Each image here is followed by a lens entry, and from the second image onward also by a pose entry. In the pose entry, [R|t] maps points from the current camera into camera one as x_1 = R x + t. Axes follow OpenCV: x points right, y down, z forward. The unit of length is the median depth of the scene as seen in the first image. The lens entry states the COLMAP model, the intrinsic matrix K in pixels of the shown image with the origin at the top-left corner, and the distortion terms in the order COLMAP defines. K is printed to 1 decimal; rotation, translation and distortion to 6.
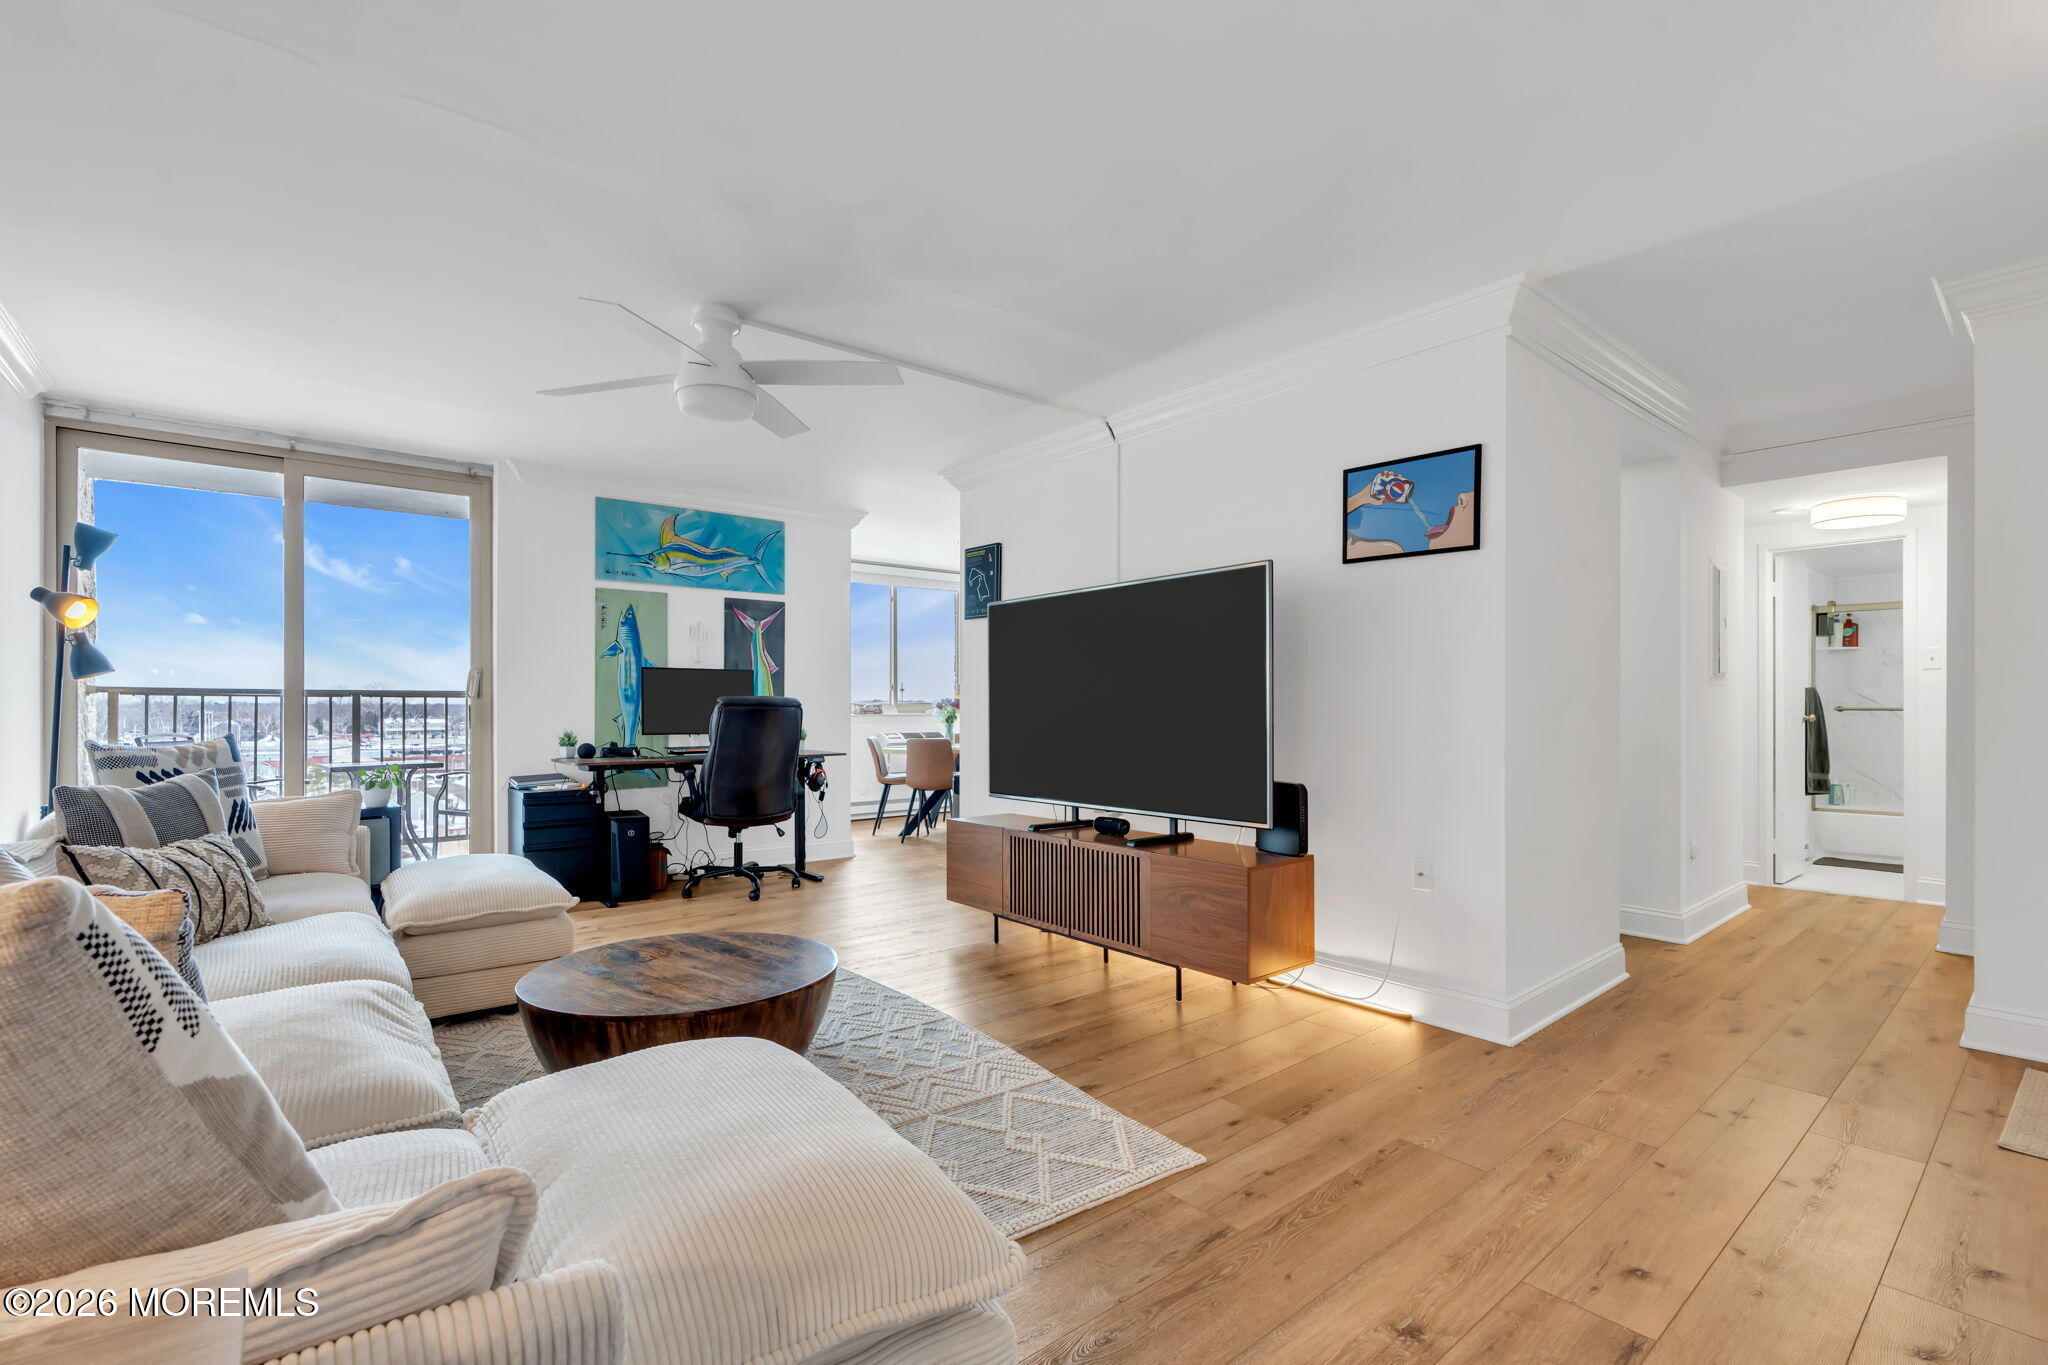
lens RADIAL K [[911.3, 0, 1022.9], [0, 911.3, 697.0], [0, 0, 1]] dist [-0.007385, 0.005227]
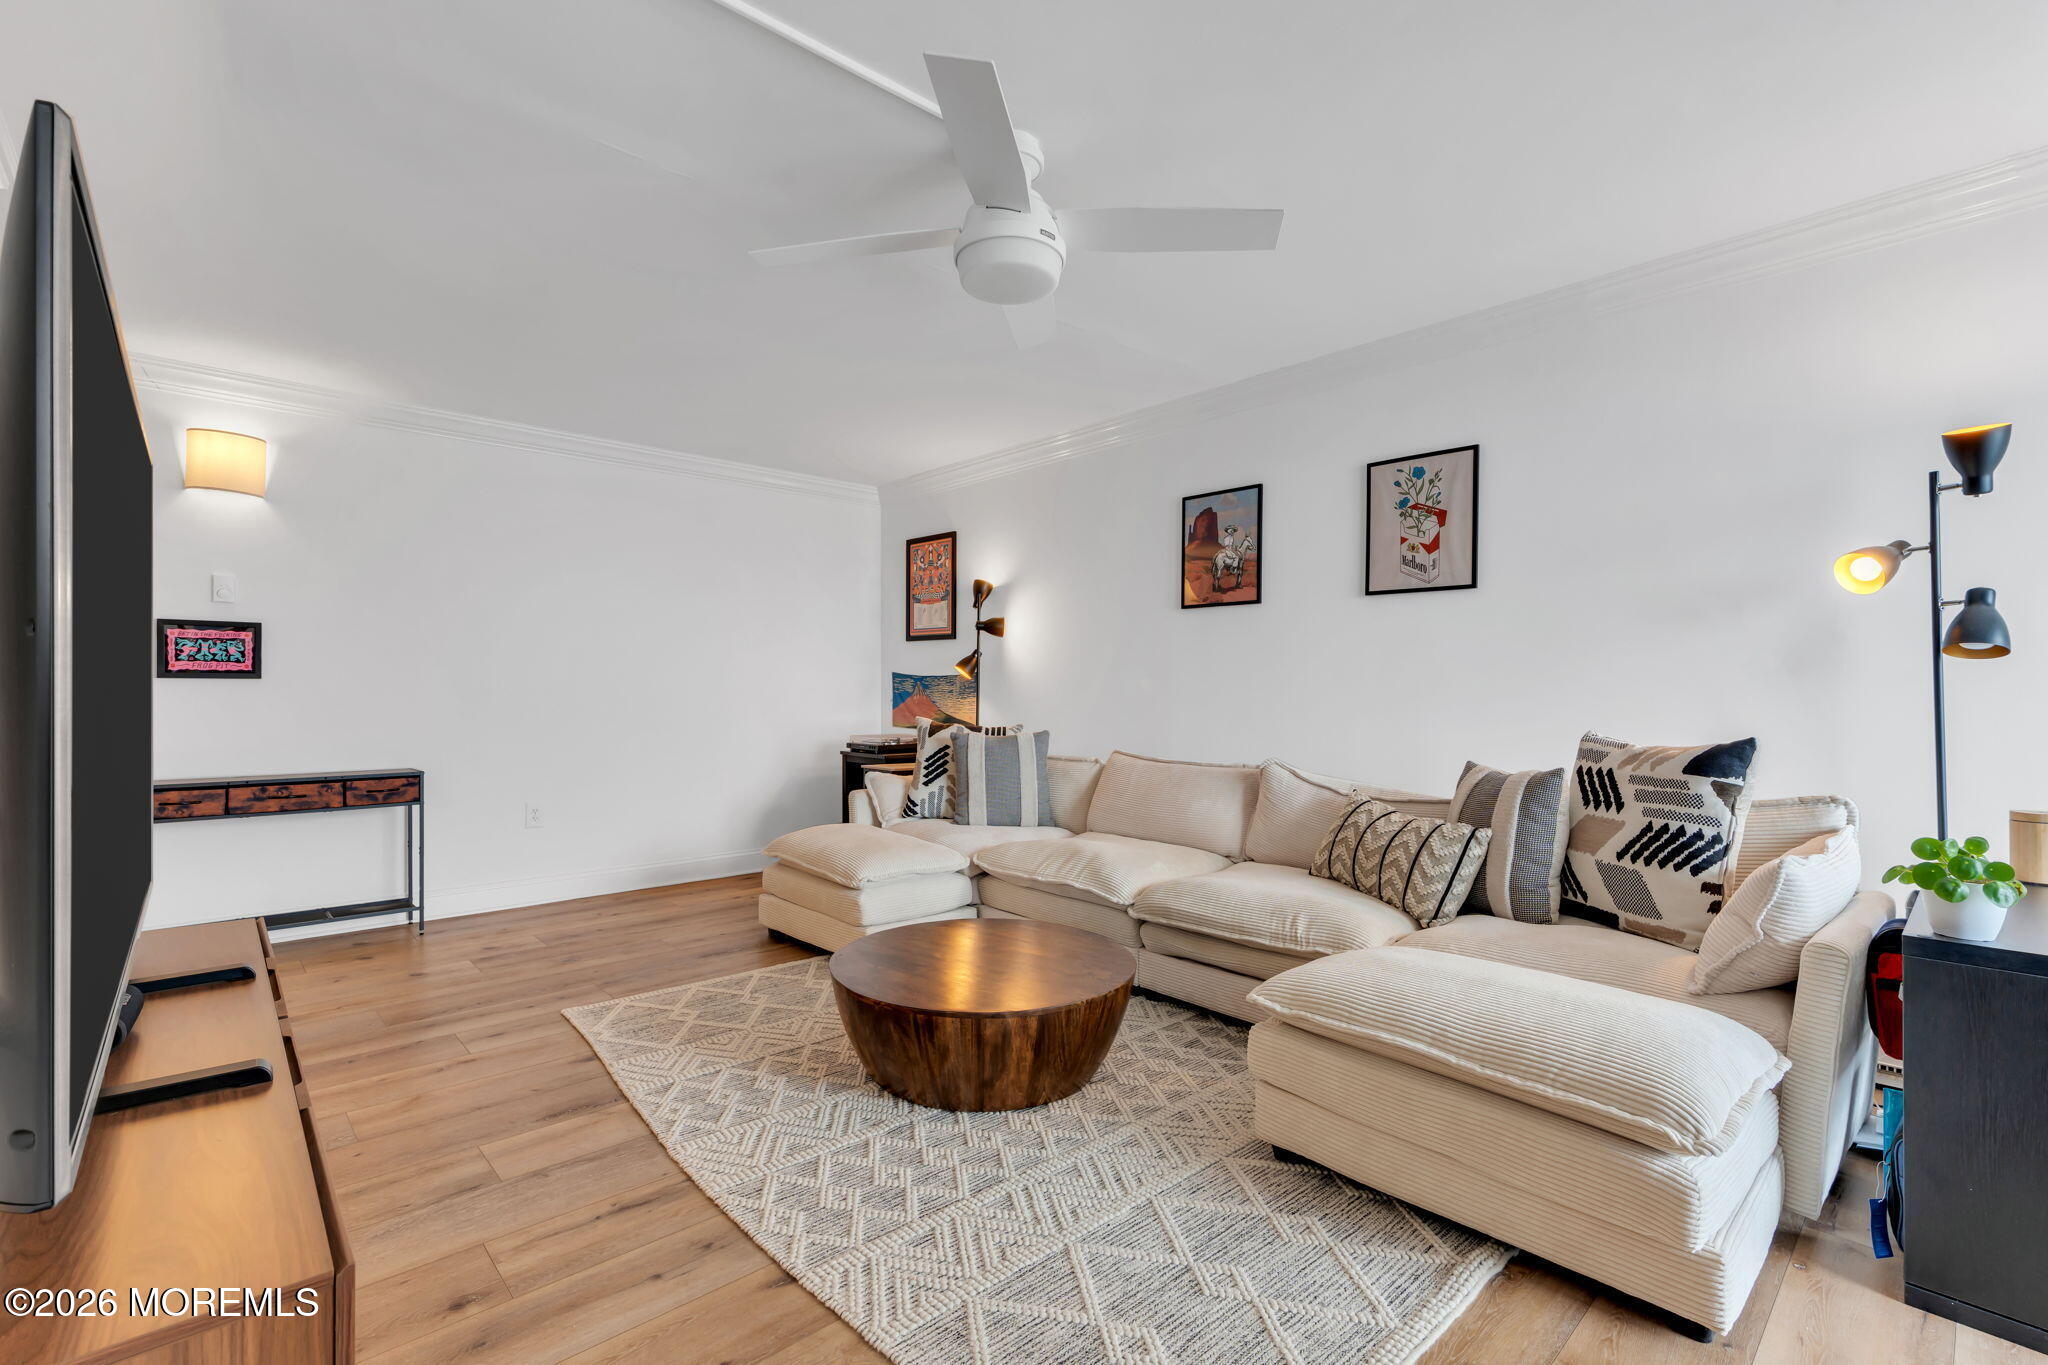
lens RADIAL K [[911.3, 0, 1029.1], [0, 911.3, 692.1], [0, 0, 1]] dist [-0.007385, 0.005227]
pose [[-0.997433, -0.001210, -0.071590, -0.173724], [-0.000533, 0.999955, -0.009471, 0.007477], [0.071598, -0.009408, -0.997389, 0.998203]]
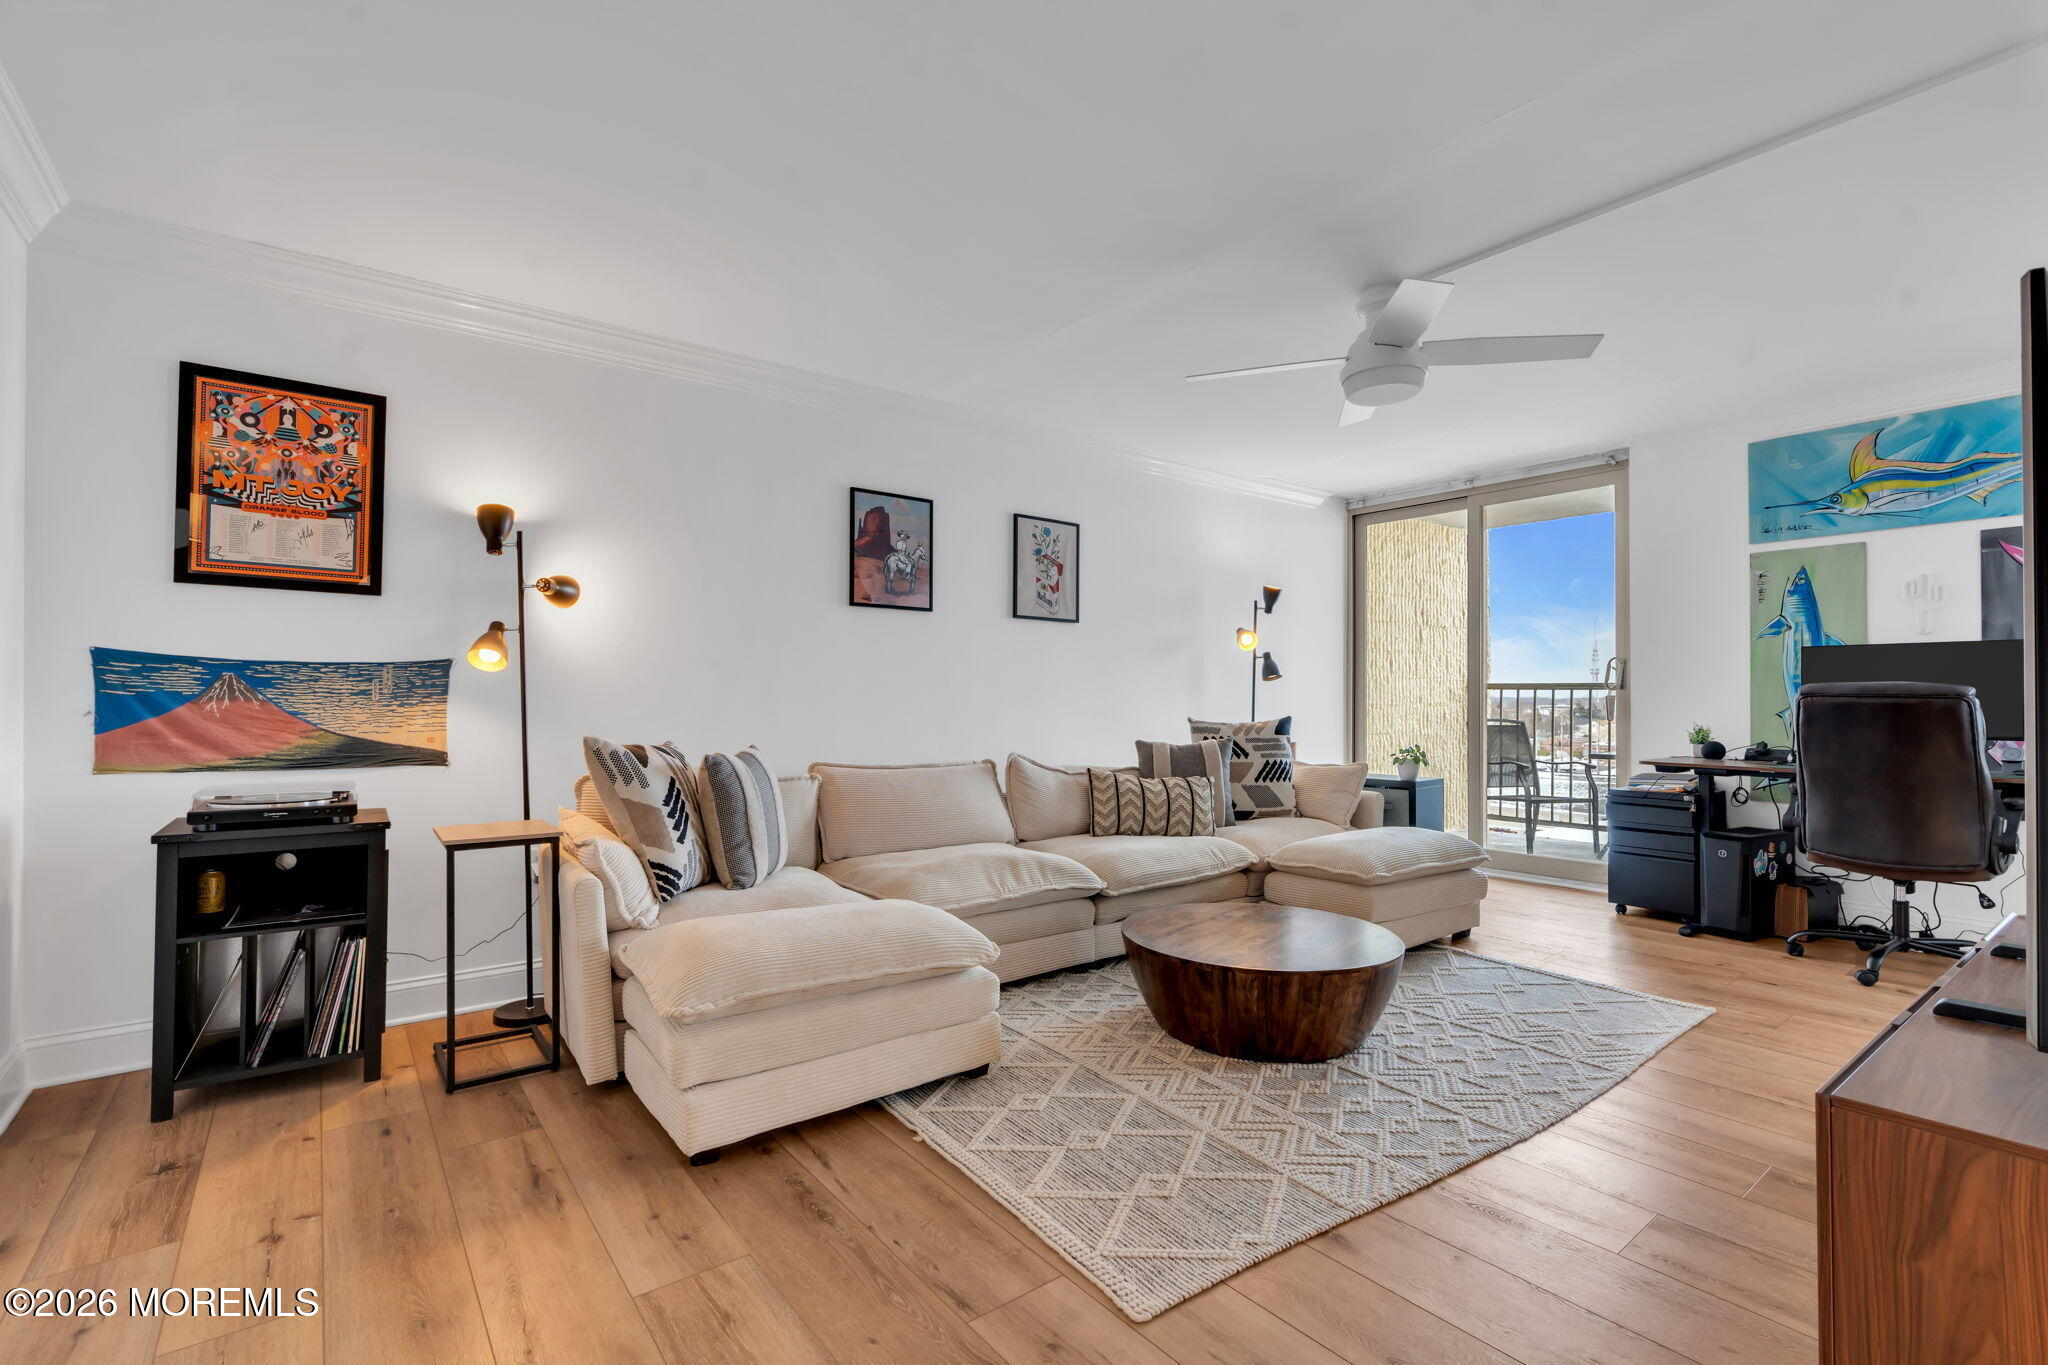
lens RADIAL K [[911.3, 0, 1026.5], [0, 911.3, 683.5], [0, 0, 1]] dist [-0.007385, 0.005227]
pose [[-0.026519, -0.015687, -0.999525, 0.375889], [0.009837, 0.999824, -0.015952, 0.004049], [0.999600, -0.010255, -0.026360, 0.374481]]
